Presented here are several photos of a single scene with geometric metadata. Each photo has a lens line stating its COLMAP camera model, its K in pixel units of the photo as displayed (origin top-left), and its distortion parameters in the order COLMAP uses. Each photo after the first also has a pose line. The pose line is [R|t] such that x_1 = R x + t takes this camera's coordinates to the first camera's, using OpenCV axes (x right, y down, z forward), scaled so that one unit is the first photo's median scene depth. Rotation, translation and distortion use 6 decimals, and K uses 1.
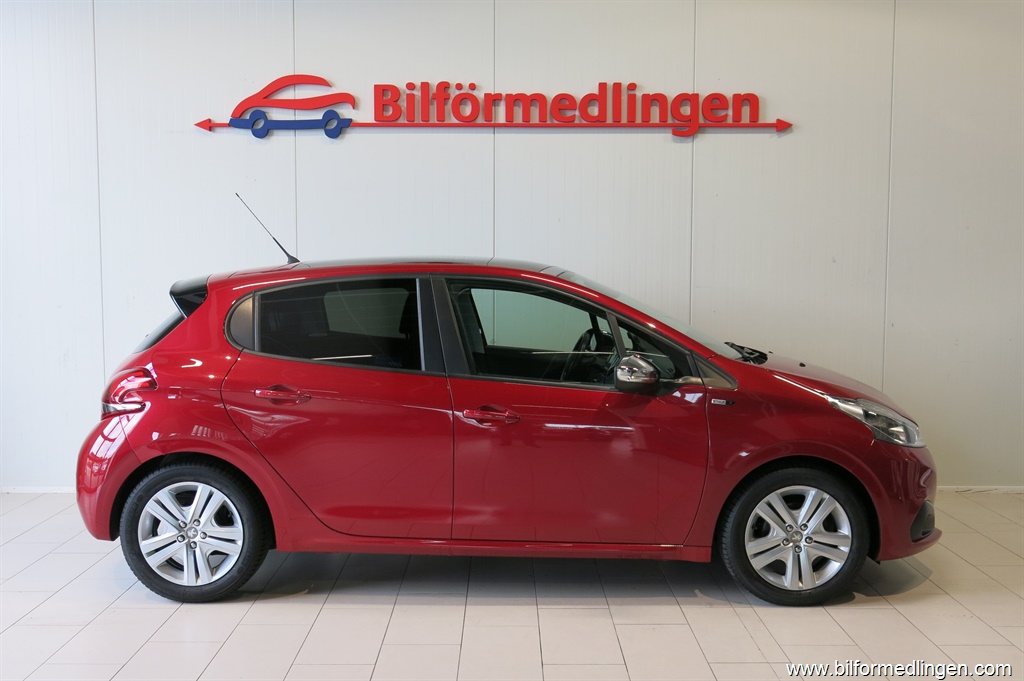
lens RADIAL K [[1033.7, 0, 512.0], [0, 1033.7, 340.5], [0, 0, 1]] dist [-0.000291, 0.004106]
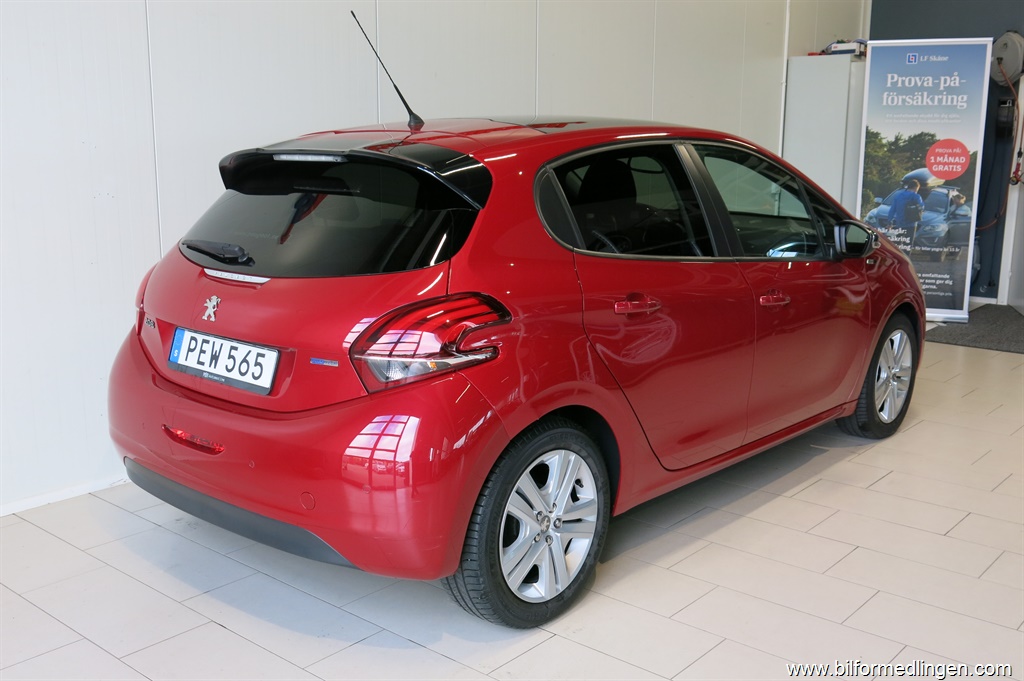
lens RADIAL K [[1033.7, 0, 512.0], [0, 1033.7, 340.5], [0, 0, 1]] dist [-0.000291, 0.004106]
pose [[0.653684, -0.149023, 0.741950, -0.809504], [0.057222, 0.987346, 0.147896, -0.035720], [-0.754601, -0.054221, 0.653940, 0.575553]]
